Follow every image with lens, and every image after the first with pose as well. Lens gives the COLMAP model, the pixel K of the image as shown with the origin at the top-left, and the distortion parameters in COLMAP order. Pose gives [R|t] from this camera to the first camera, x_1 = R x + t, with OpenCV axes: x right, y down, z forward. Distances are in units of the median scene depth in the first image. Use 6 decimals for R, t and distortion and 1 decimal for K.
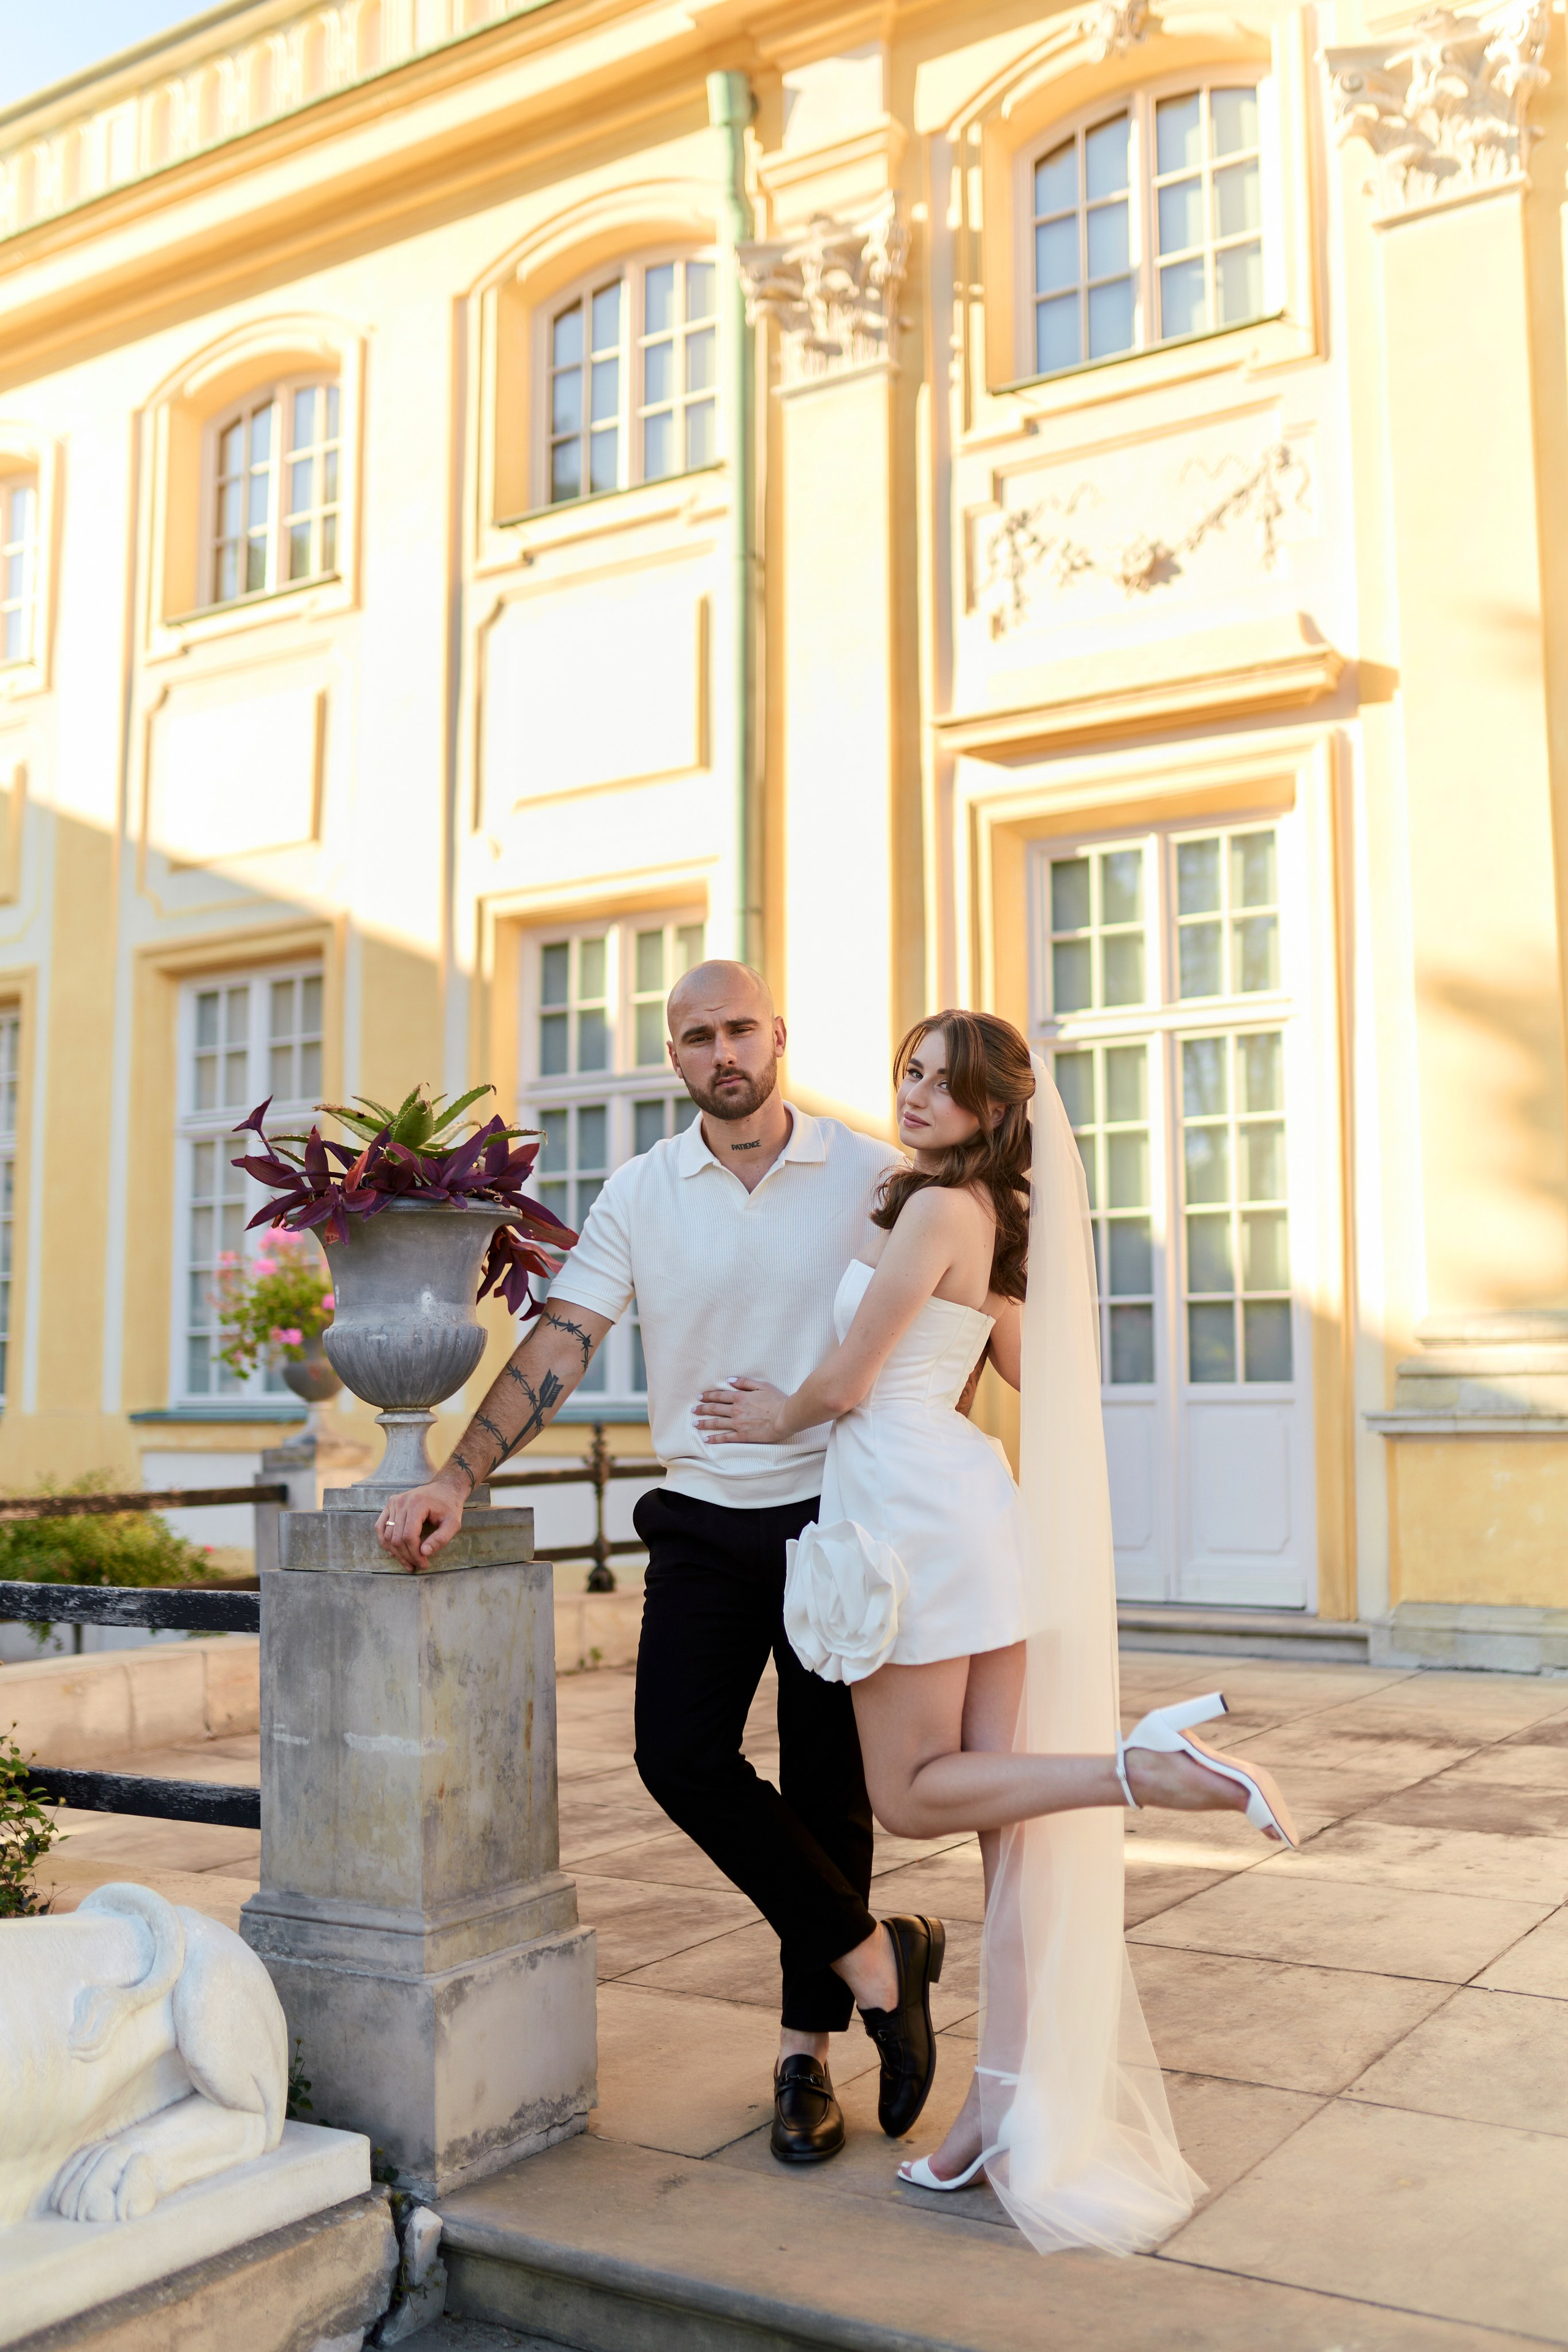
lens RADIAL K [[2263.5, 0, 787.0], [0, 2263.5, 1186.3], [0, 0, 1]] dist [-0.018202, 0.000000]
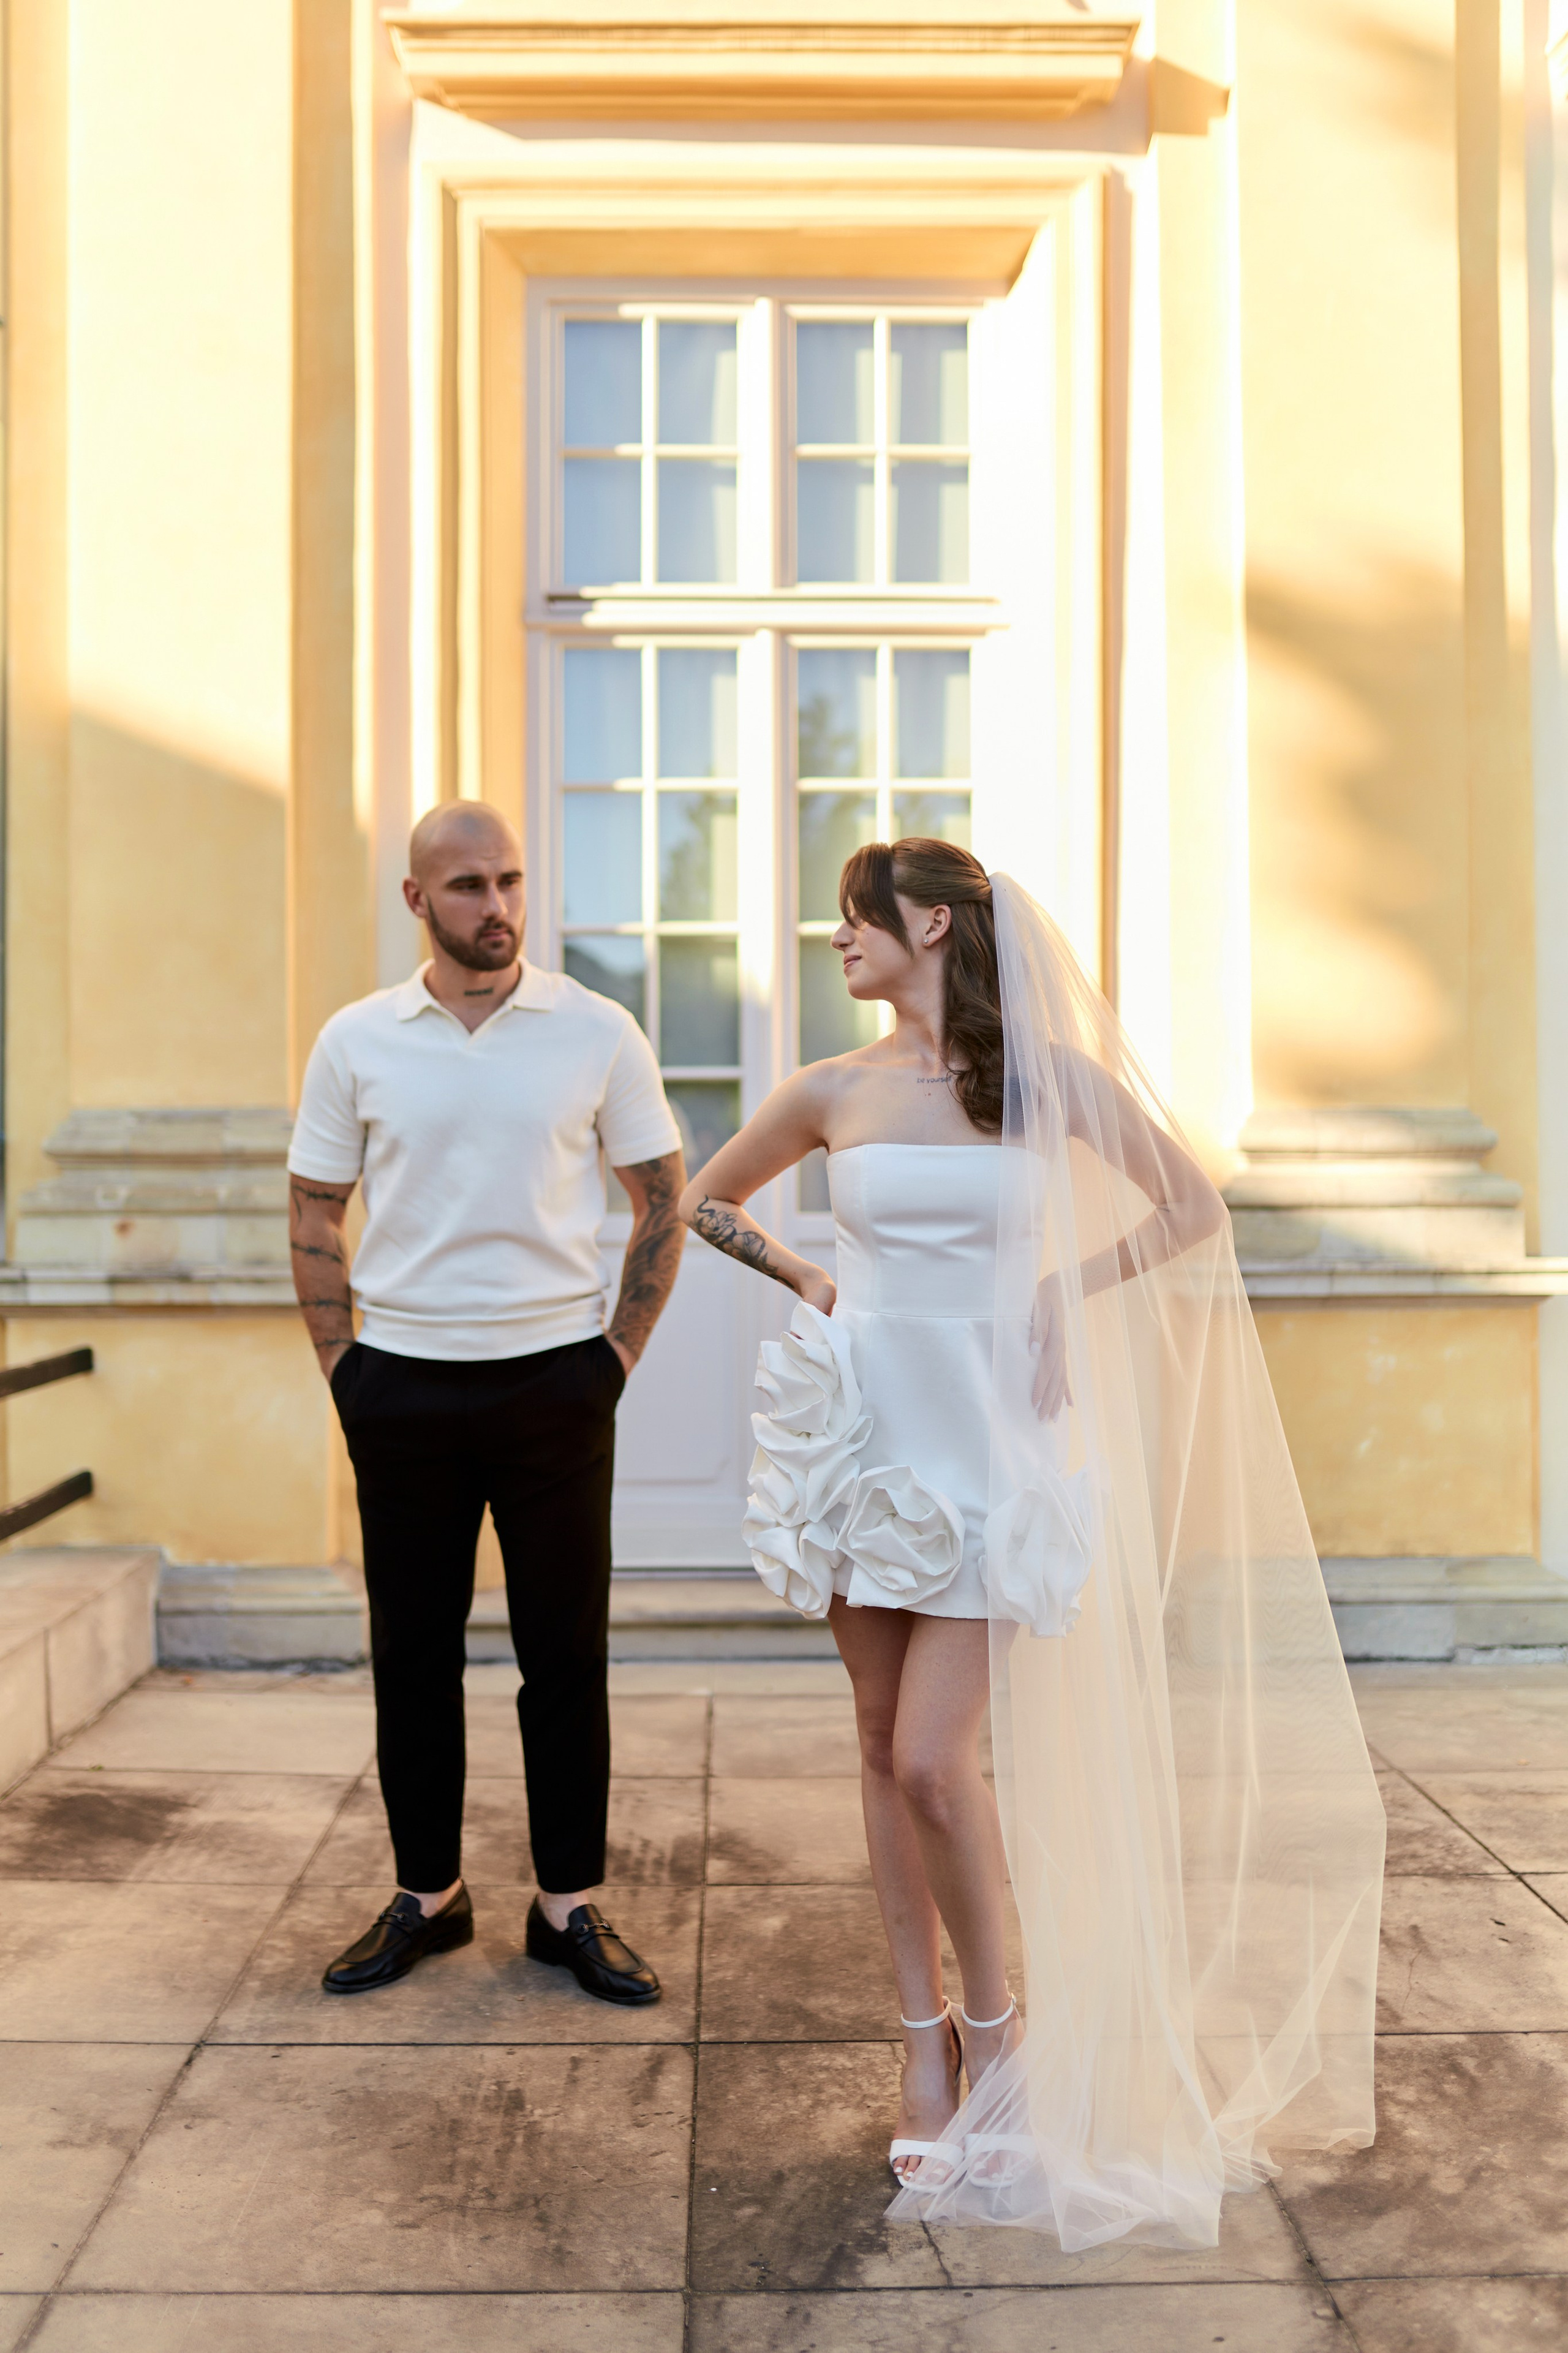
lens RADIAL K [[2264.3, 0, 777.2], [0, 2264.3, 1167.3], [0, 0, 1]] dist [-0.018202, 0.000000]
pose [[0.843475, 0.005724, 0.537137, -0.159930], [-0.063050, 0.994086, 0.088414, 0.021946], [-0.533455, -0.108442, 0.838848, 0.474607]]
